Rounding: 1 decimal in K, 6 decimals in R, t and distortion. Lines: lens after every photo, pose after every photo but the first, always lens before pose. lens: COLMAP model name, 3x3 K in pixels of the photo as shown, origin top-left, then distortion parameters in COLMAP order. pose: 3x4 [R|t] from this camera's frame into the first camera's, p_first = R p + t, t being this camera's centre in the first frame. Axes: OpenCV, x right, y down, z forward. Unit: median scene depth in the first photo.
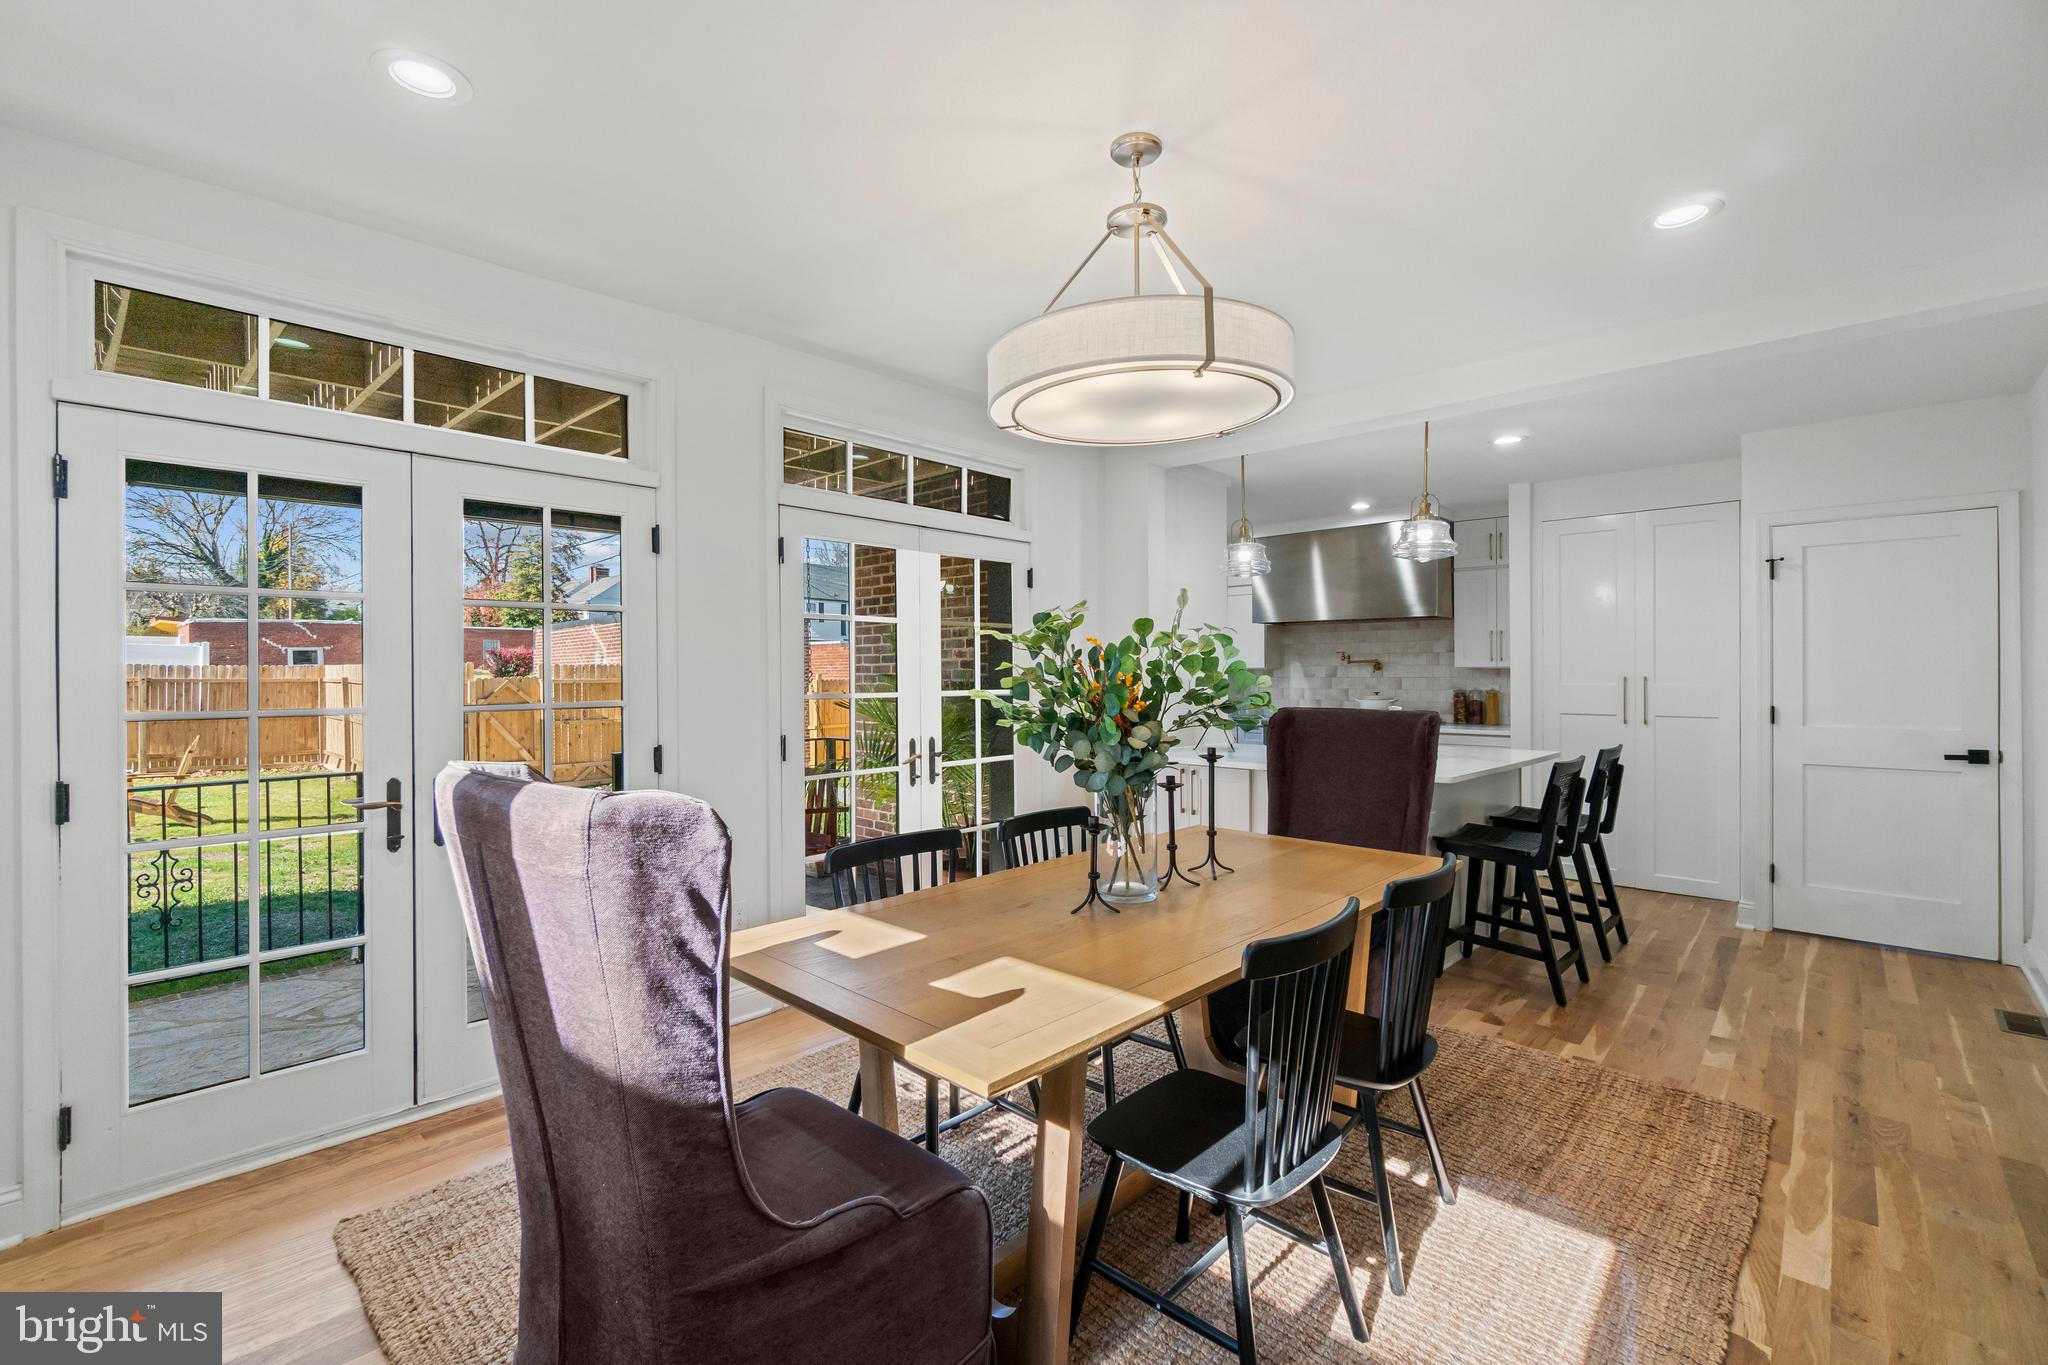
lens RADIAL K [[874.5, 0, 1024.0], [0, 874.5, 682.5], [0, 0, 1]] dist [-0.012255, -0.000125]
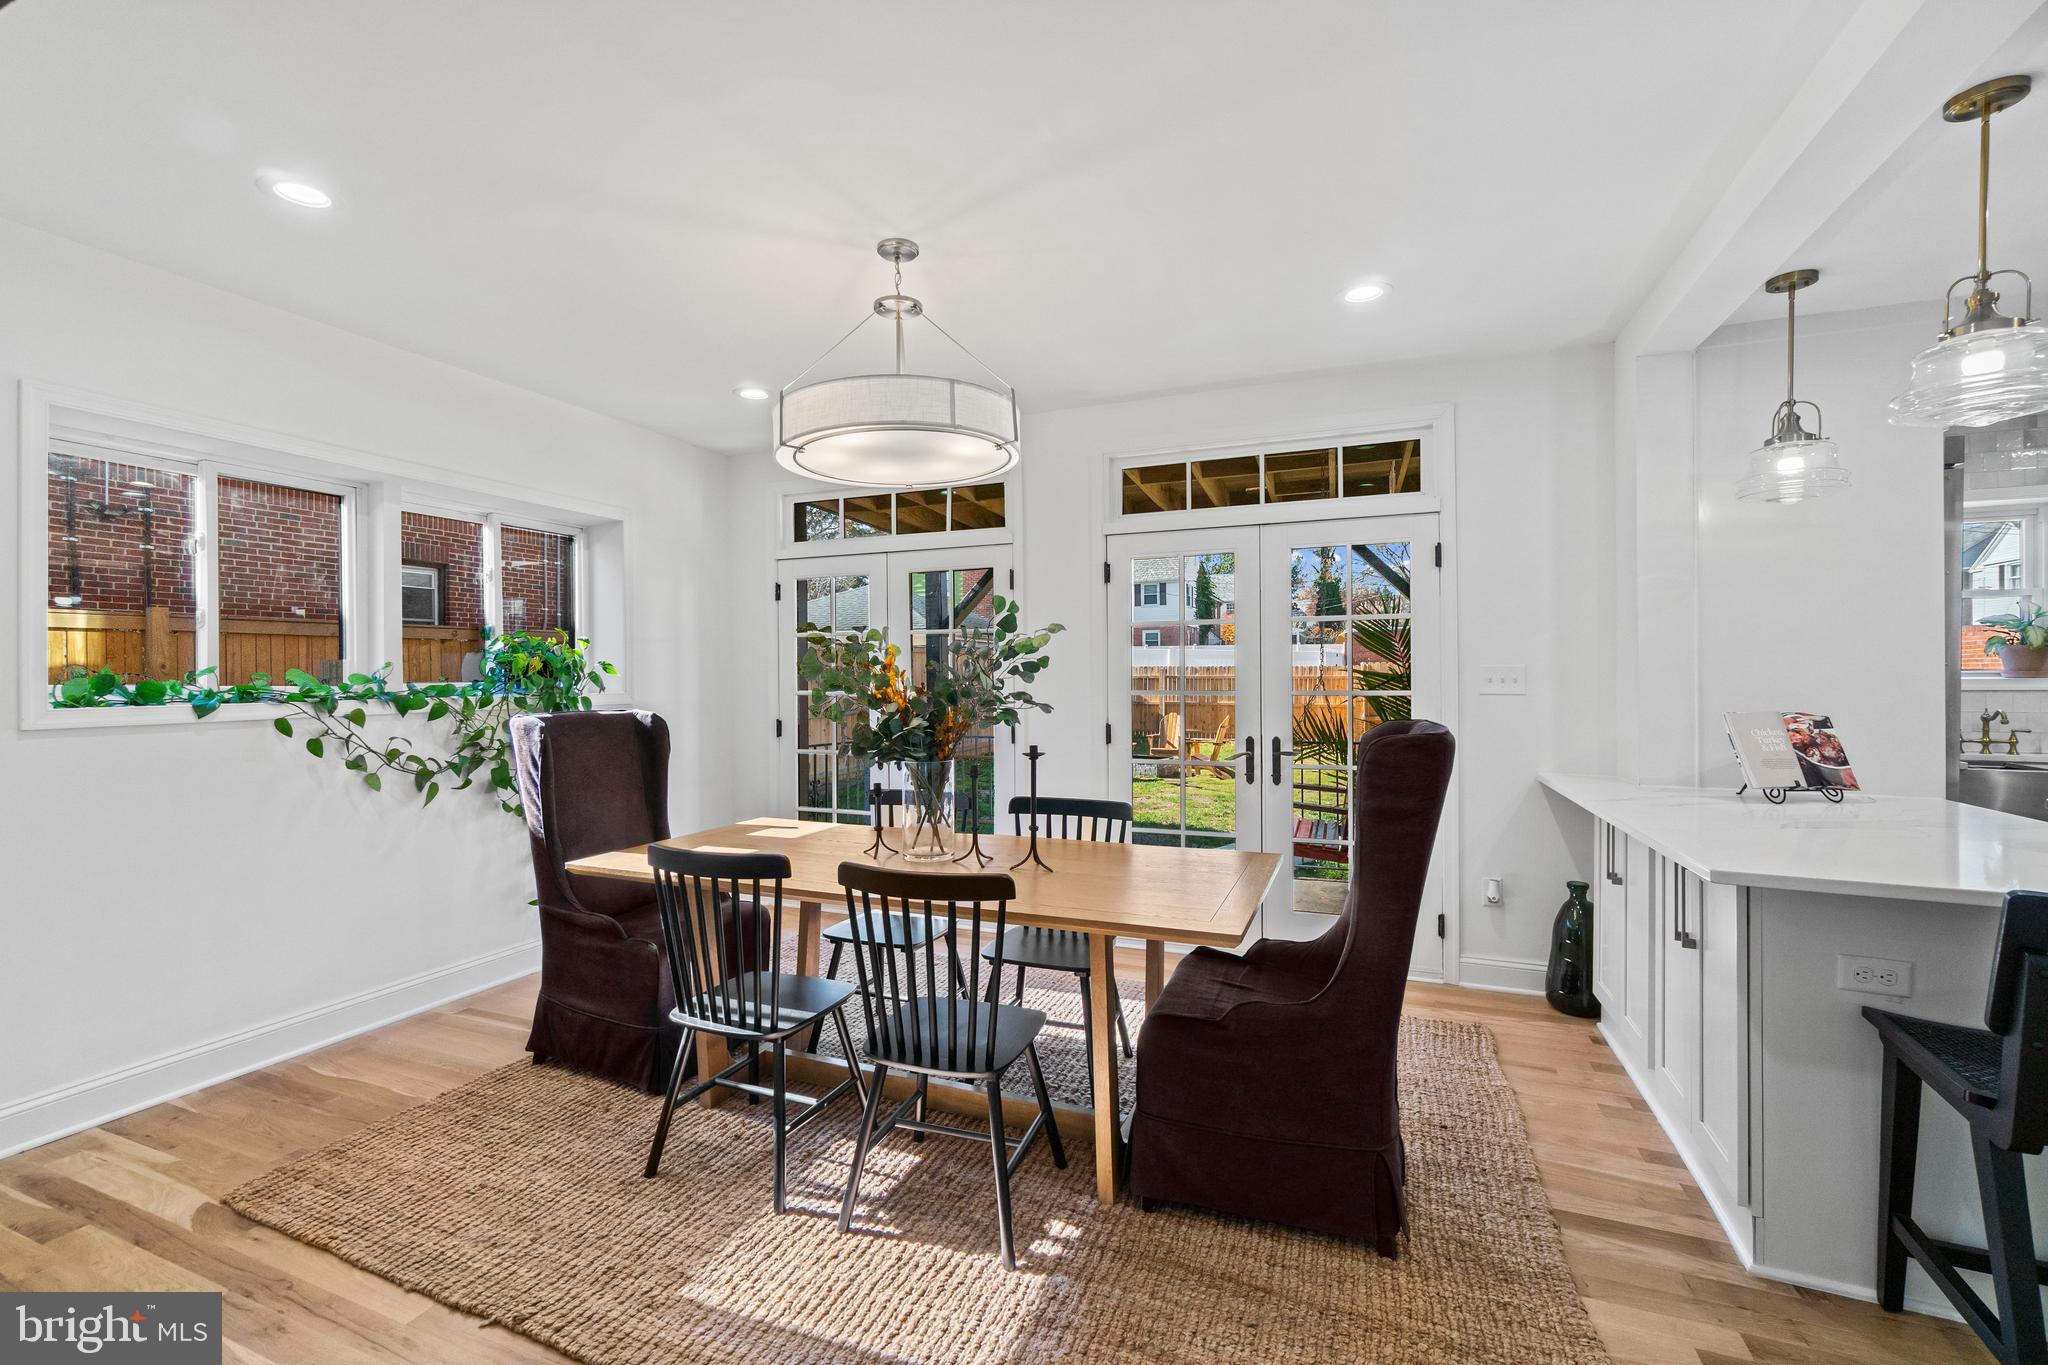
lens RADIAL K [[874.5, 0, 1024.0], [0, 874.5, 682.5], [0, 0, 1]] dist [-0.012255, -0.000125]
pose [[0.345088, 0.003351, -0.938564, 1.001139], [-0.000297, 0.999994, 0.003461, -0.001990], [0.938570, -0.000916, 0.345087, 0.549881]]
